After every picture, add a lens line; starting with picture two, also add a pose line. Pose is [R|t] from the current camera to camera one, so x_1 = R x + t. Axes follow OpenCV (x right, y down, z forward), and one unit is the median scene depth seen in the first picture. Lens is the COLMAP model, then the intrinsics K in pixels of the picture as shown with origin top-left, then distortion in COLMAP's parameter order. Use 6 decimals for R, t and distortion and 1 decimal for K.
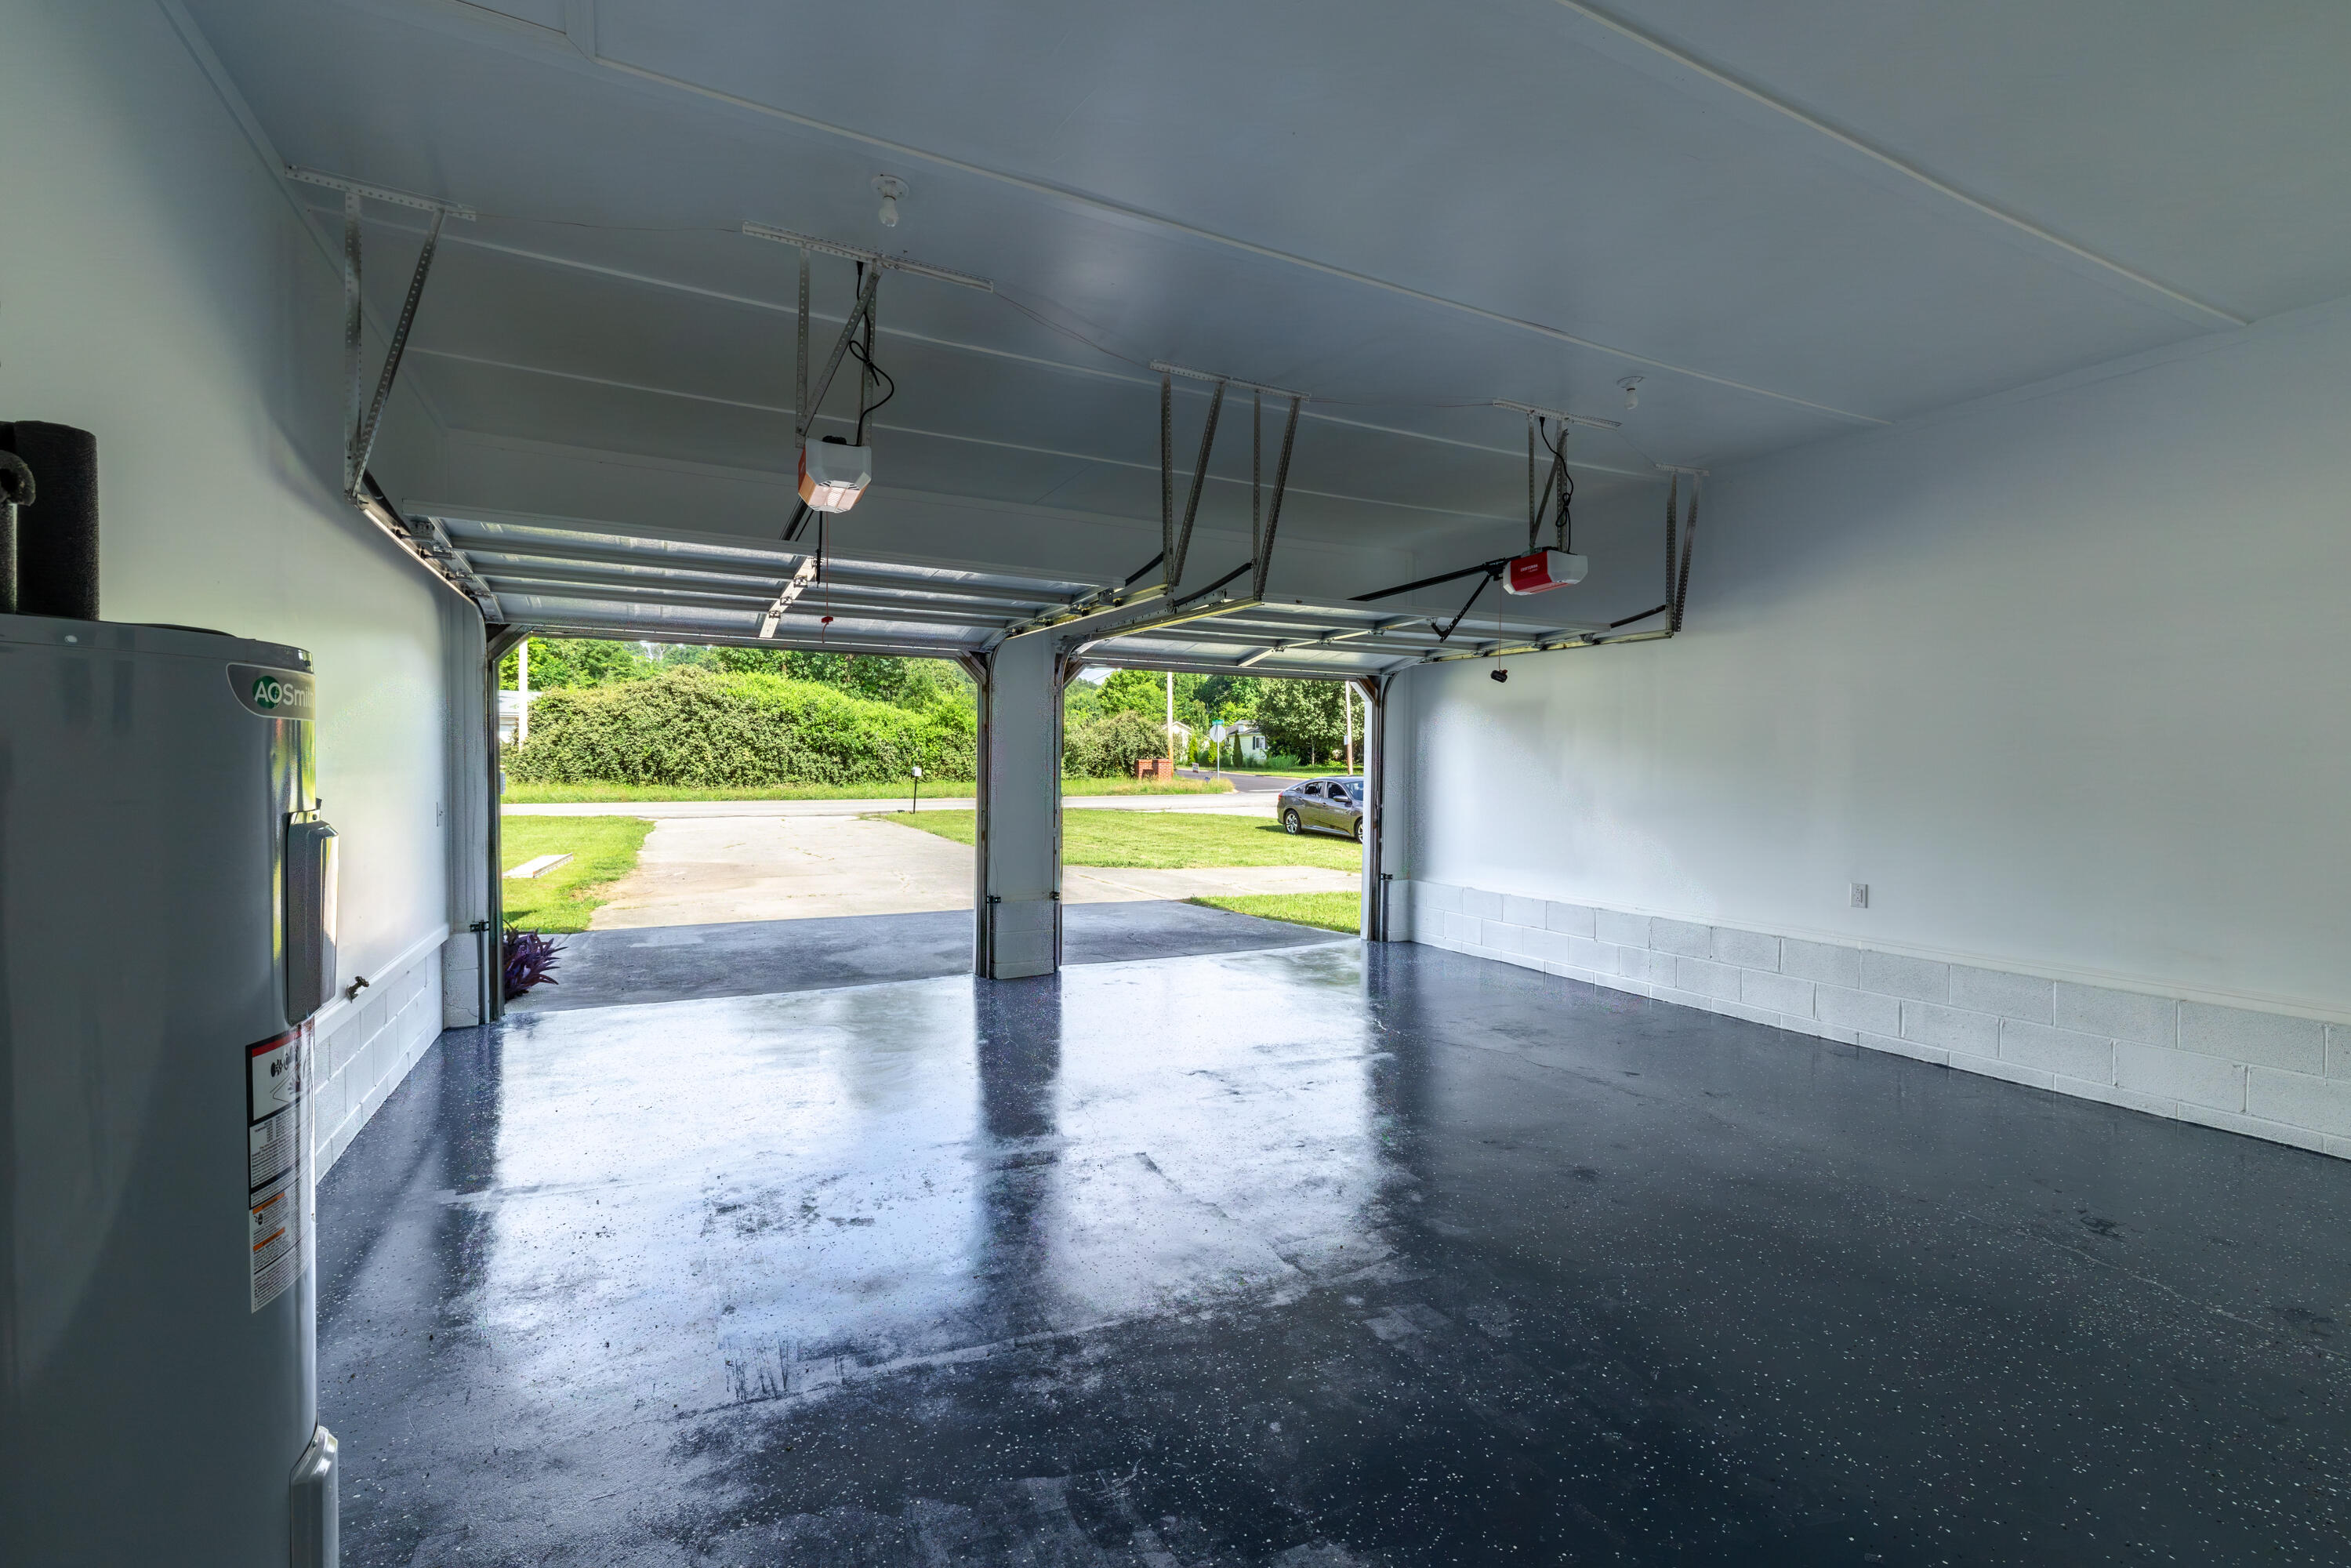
lens RADIAL K [[1022.1, 0, 1175.5], [0, 1022.1, 784.0], [0, 0, 1]] dist [0.001025, 0.000182]
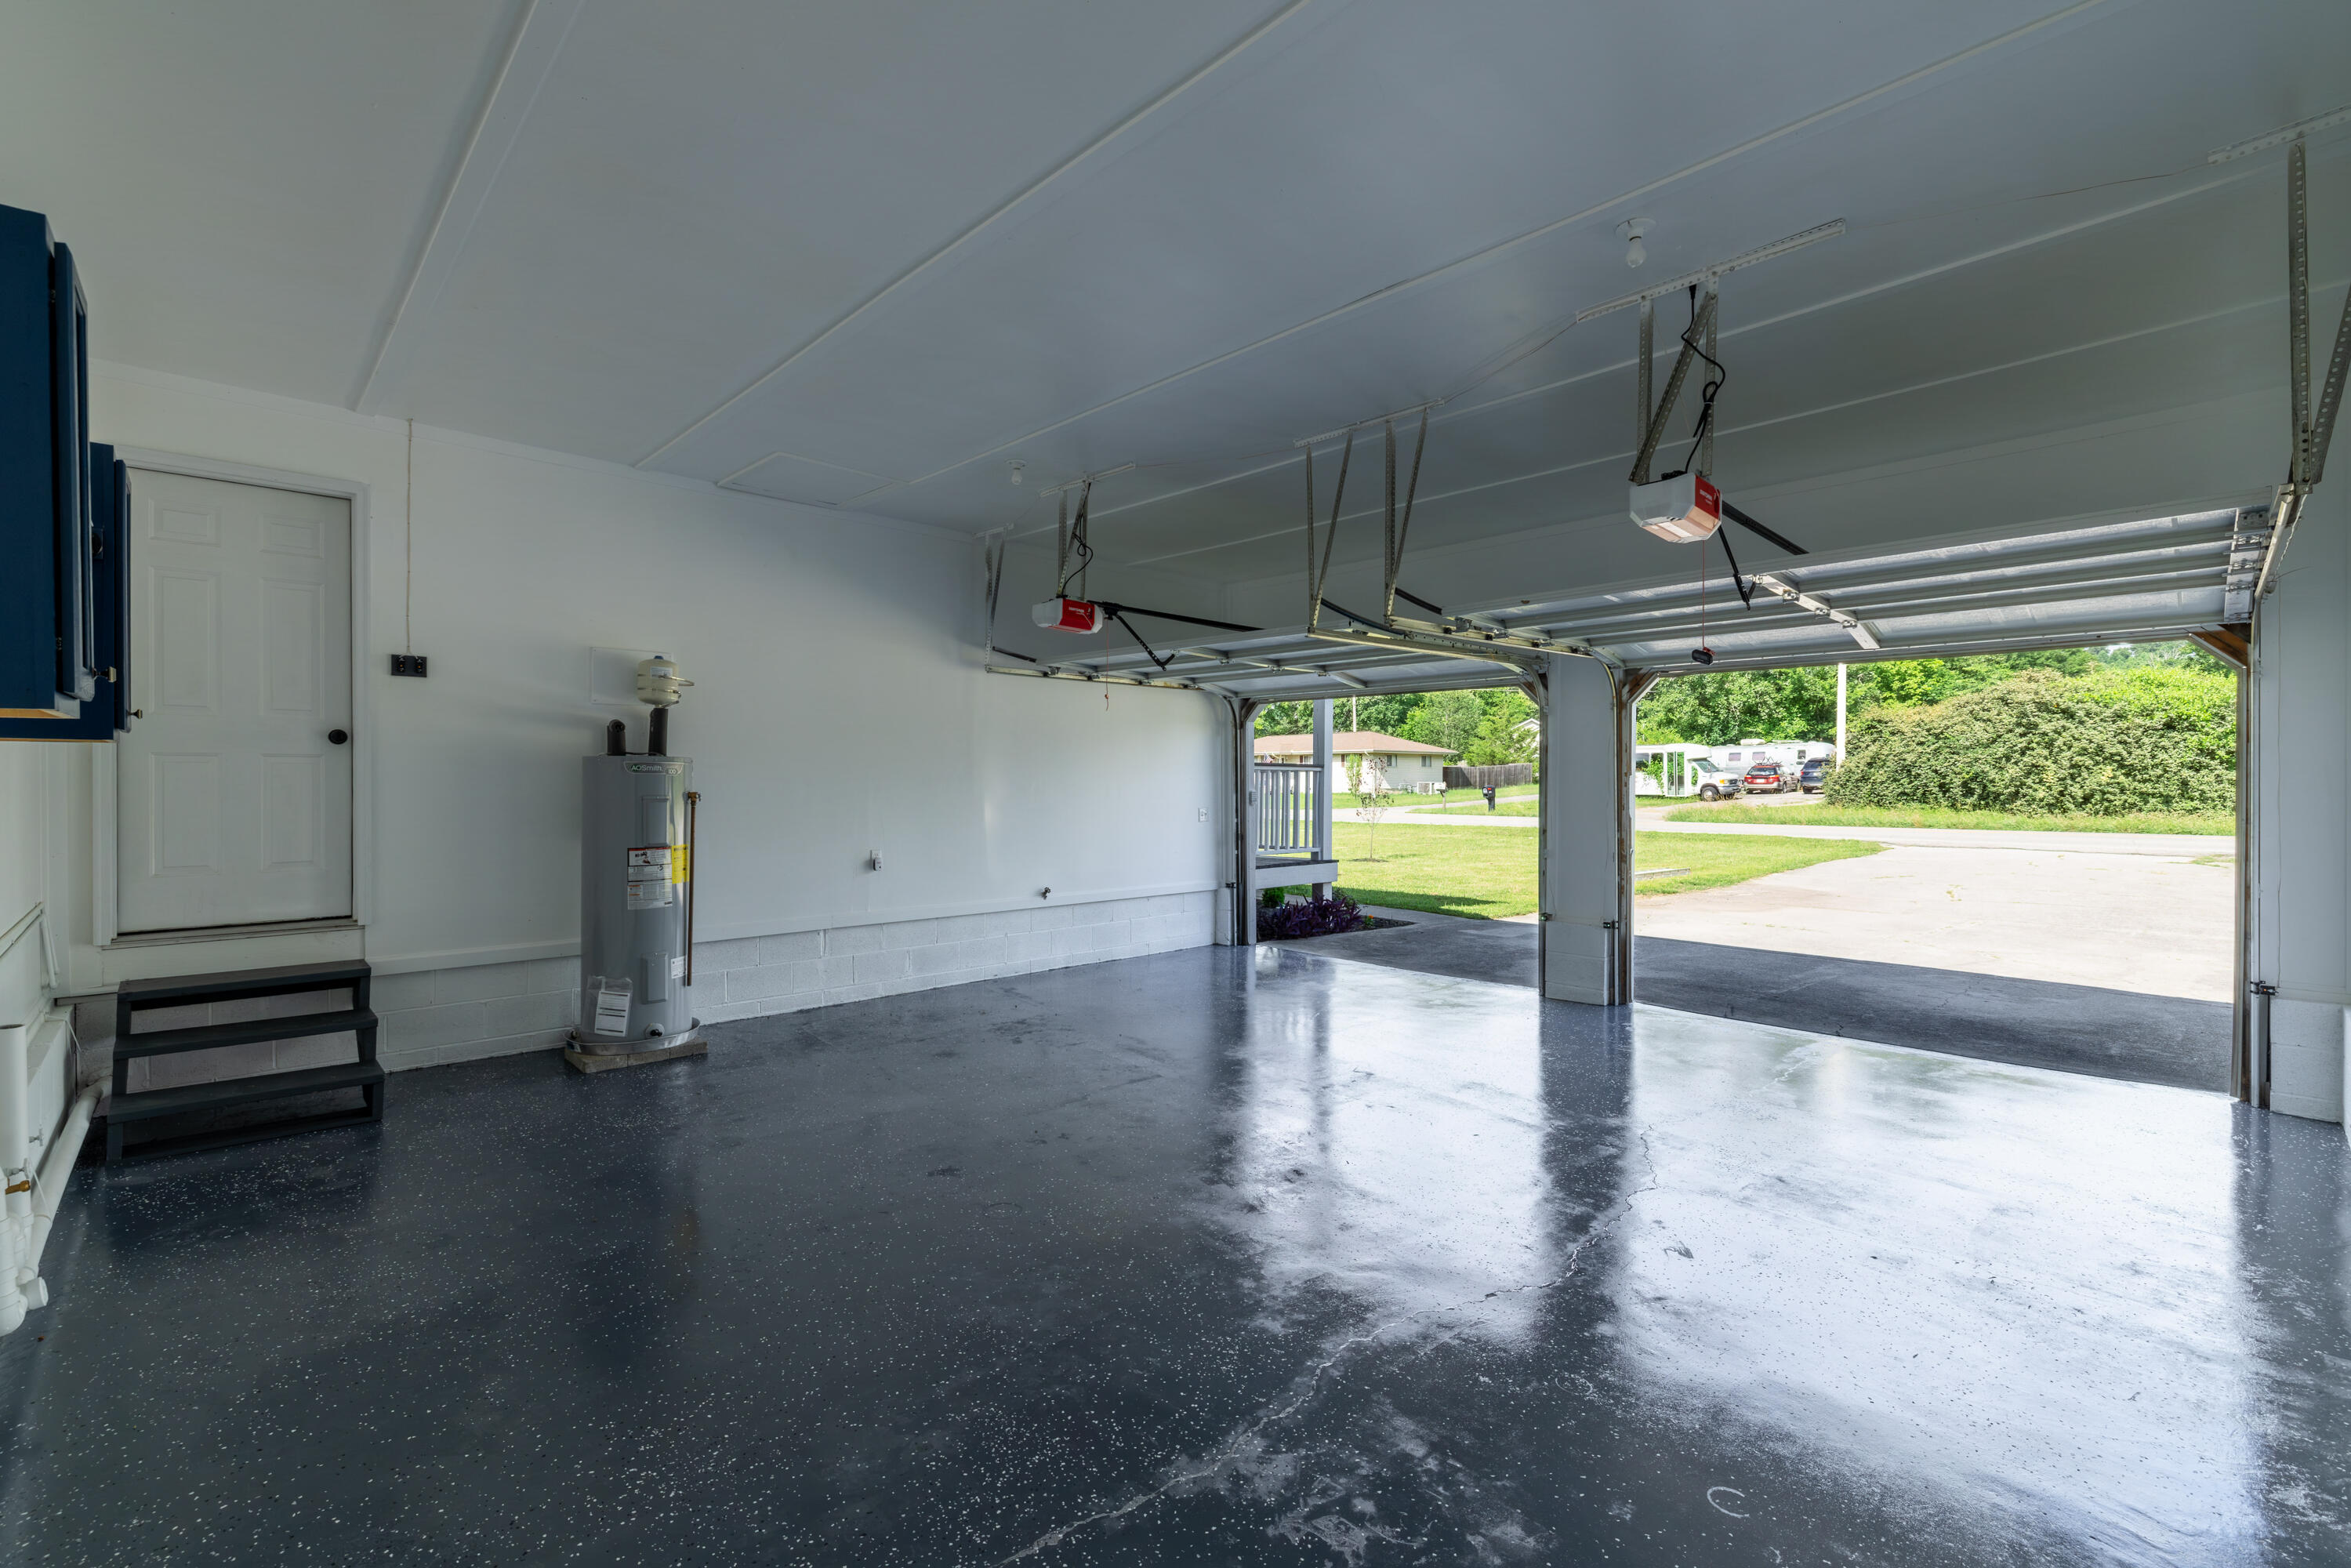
lens RADIAL K [[1024.6, 0, 1175.5], [0, 1024.6, 784.0], [0, 0, 1]] dist [0.034678, 0.000111]
pose [[0.291578, -0.003577, -0.956540, 0.149888], [-0.018160, 0.999792, -0.009275, -0.000760], [0.956375, 0.020075, 0.291453, 0.074438]]
